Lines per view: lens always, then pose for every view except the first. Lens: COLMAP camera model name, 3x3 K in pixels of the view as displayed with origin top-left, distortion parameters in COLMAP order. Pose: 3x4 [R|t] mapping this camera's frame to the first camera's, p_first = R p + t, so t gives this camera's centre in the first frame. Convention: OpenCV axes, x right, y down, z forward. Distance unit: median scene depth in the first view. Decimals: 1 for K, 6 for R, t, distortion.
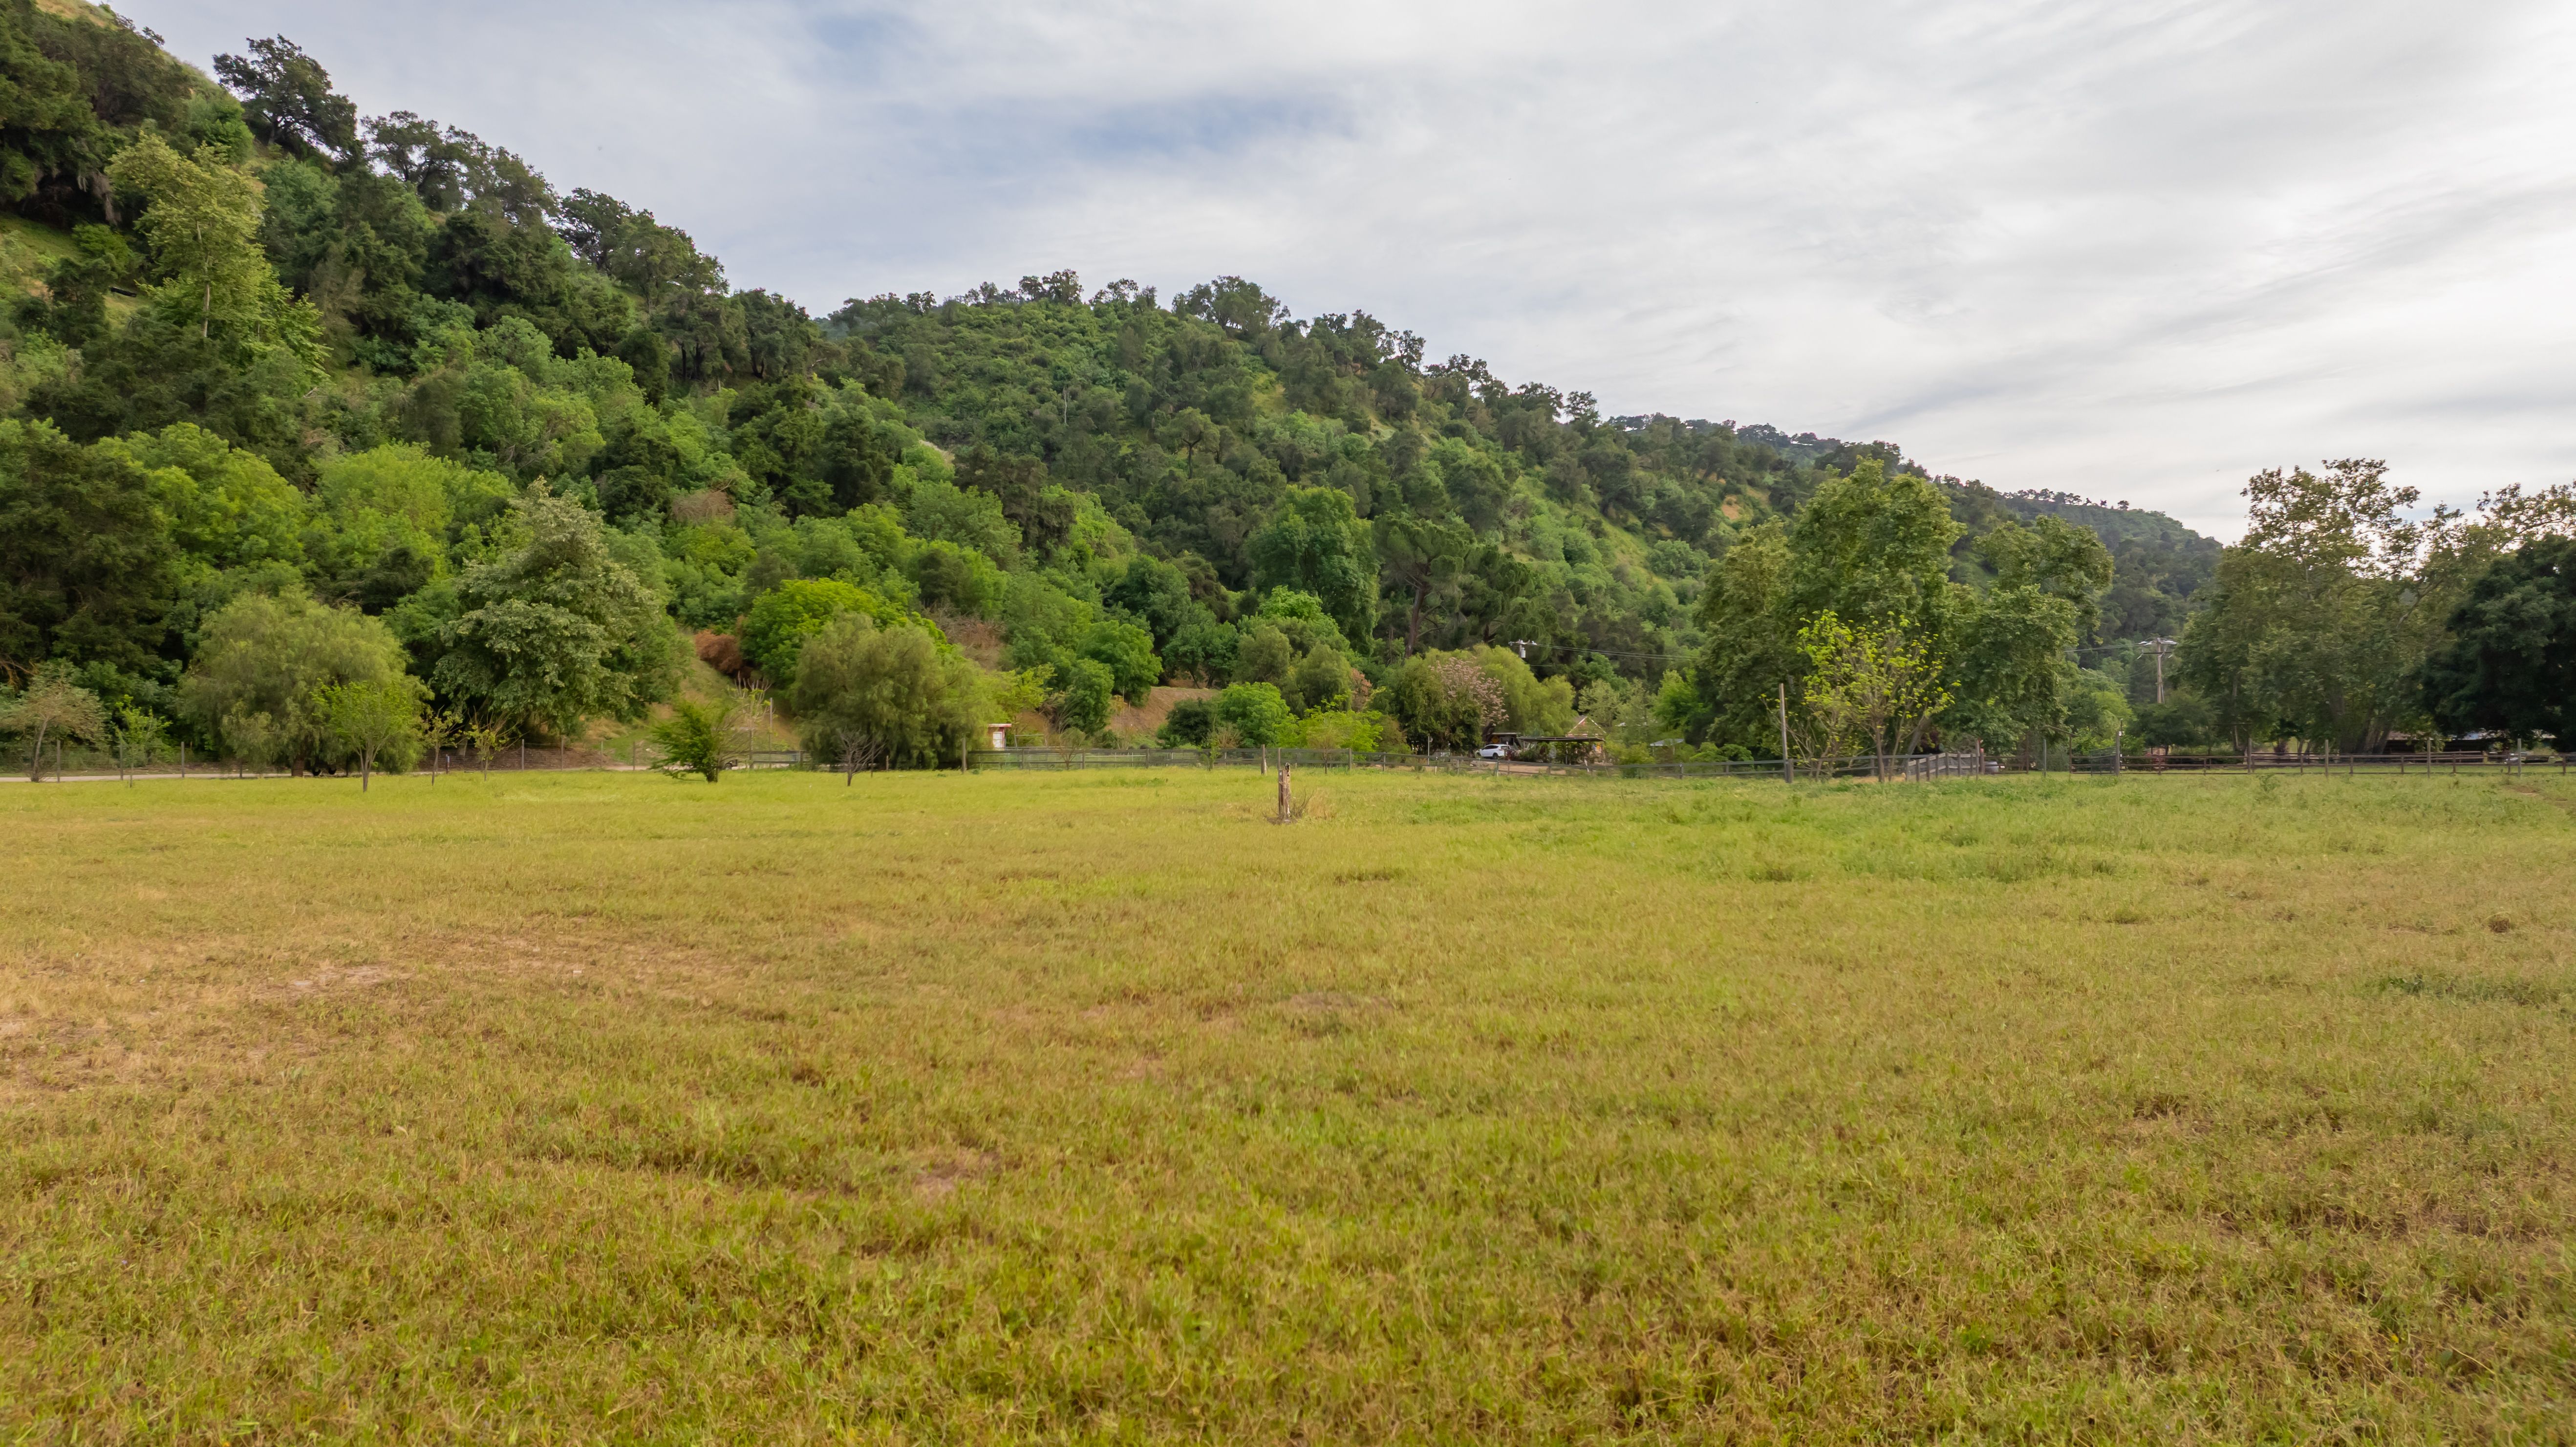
lens RADIAL K [[1793.2, 0, 1286.8], [0, 1793.2, 720.8], [0, 0, 1]] dist [-0.025994, 0.002108]
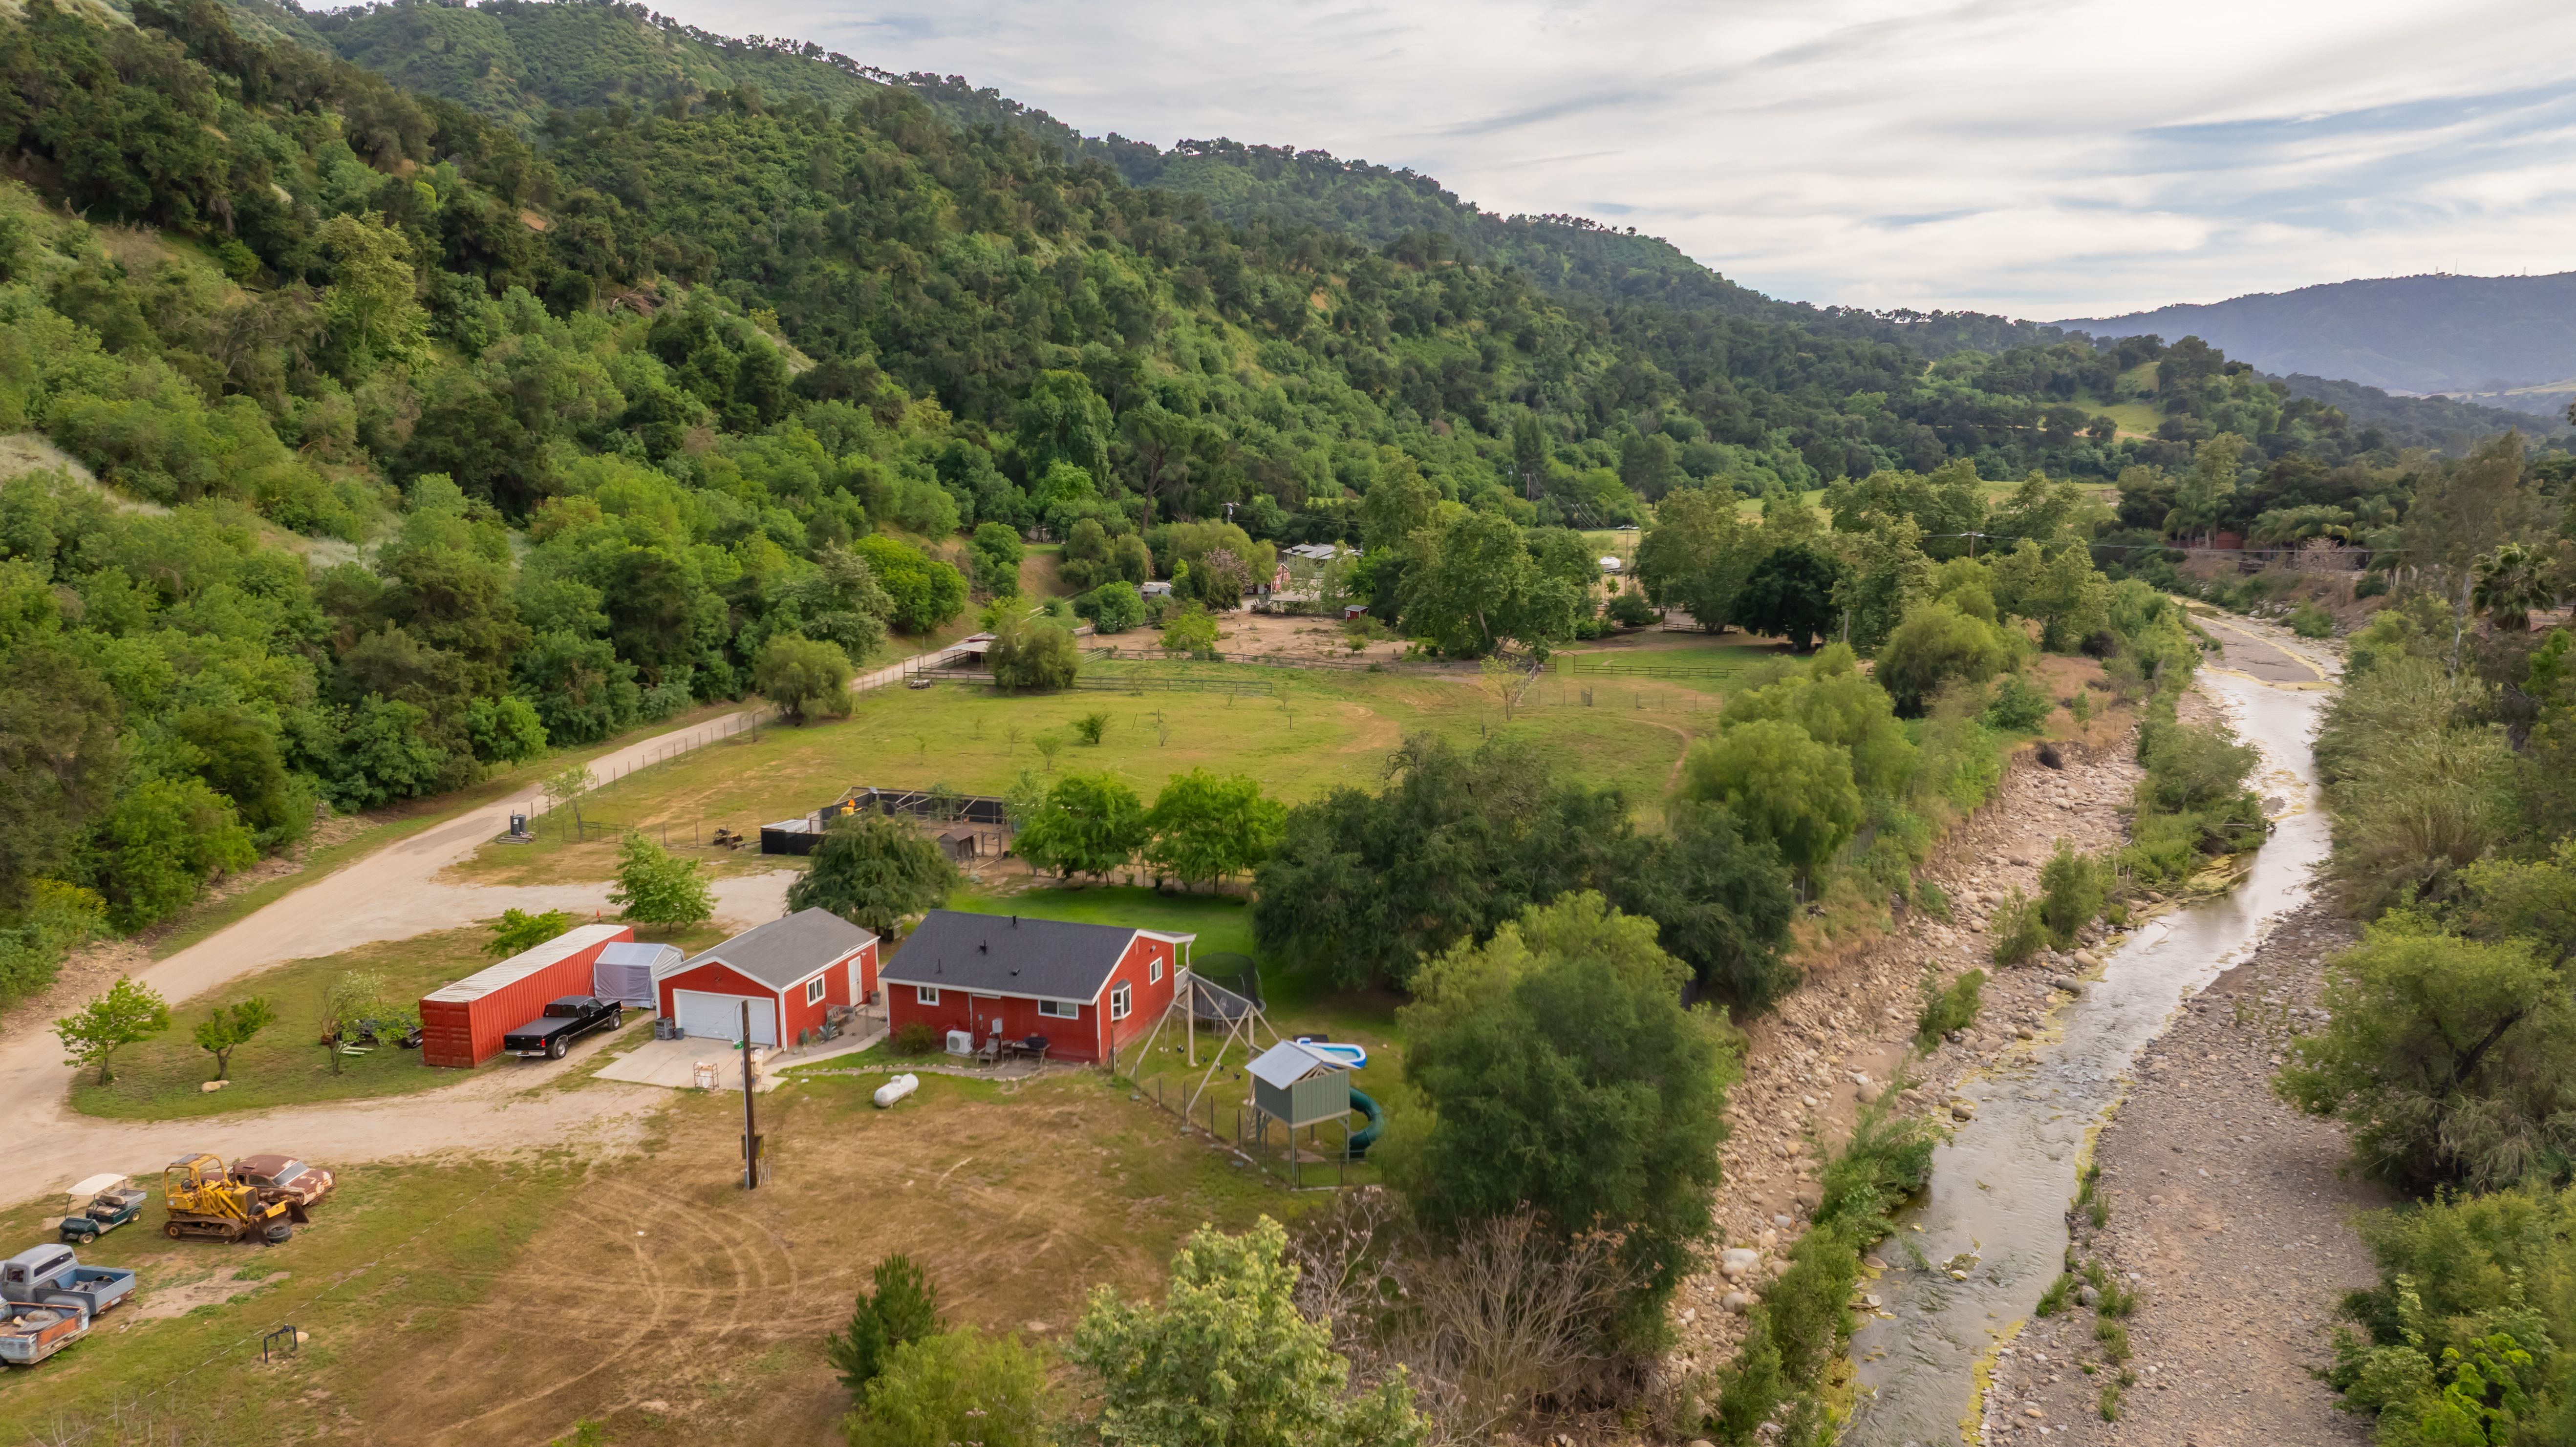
lens RADIAL K [[1793.2, 0, 1288.1], [0, 1793.2, 722.7], [0, 0, 1]] dist [-0.025994, 0.002108]
pose [[0.967912, -0.041219, 0.247886, -0.098188], [-0.003441, 0.984189, 0.177090, -0.064596], [-0.251266, -0.172260, 0.952466, -0.222825]]
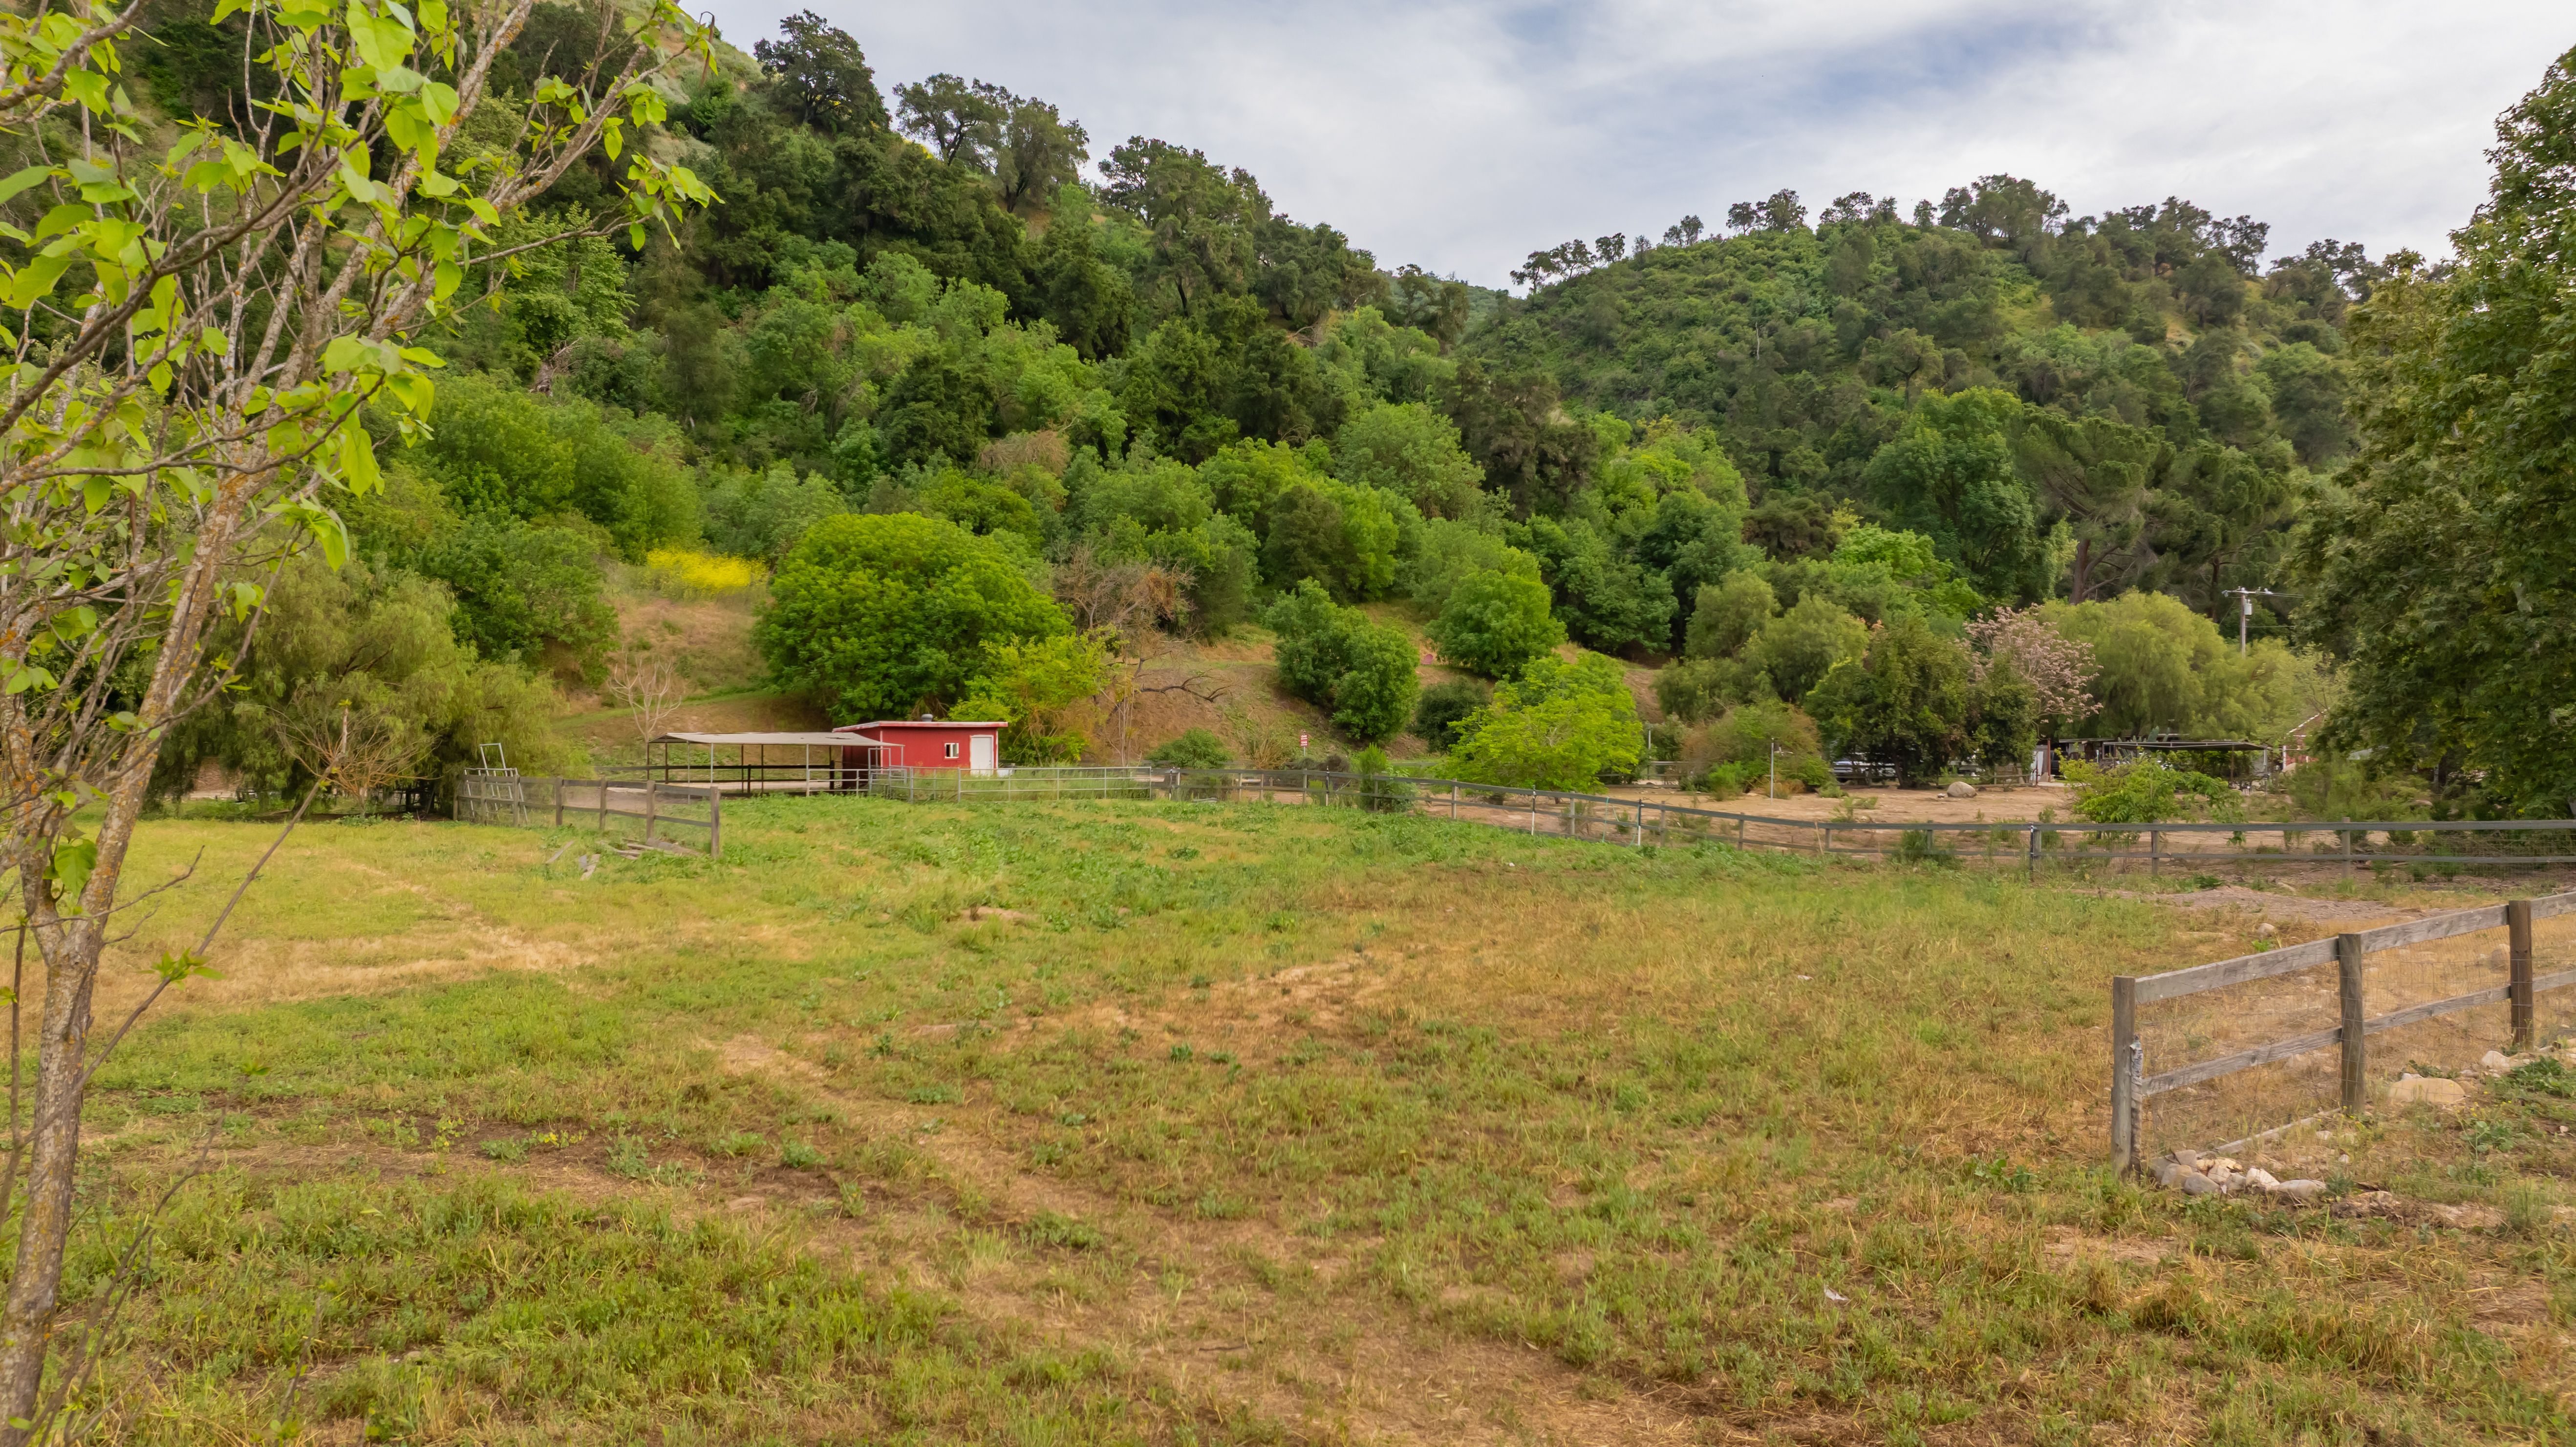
lens RADIAL K [[1793.2, 0, 1288.6], [0, 1793.2, 720.1], [0, 0, 1]] dist [-0.025994, 0.002108]
pose [[0.889253, -0.003516, -0.457402, 0.060425], [0.003596, 0.999993, -0.000695, 0.000592], [0.457402, -0.001027, 0.889260, 0.145564]]
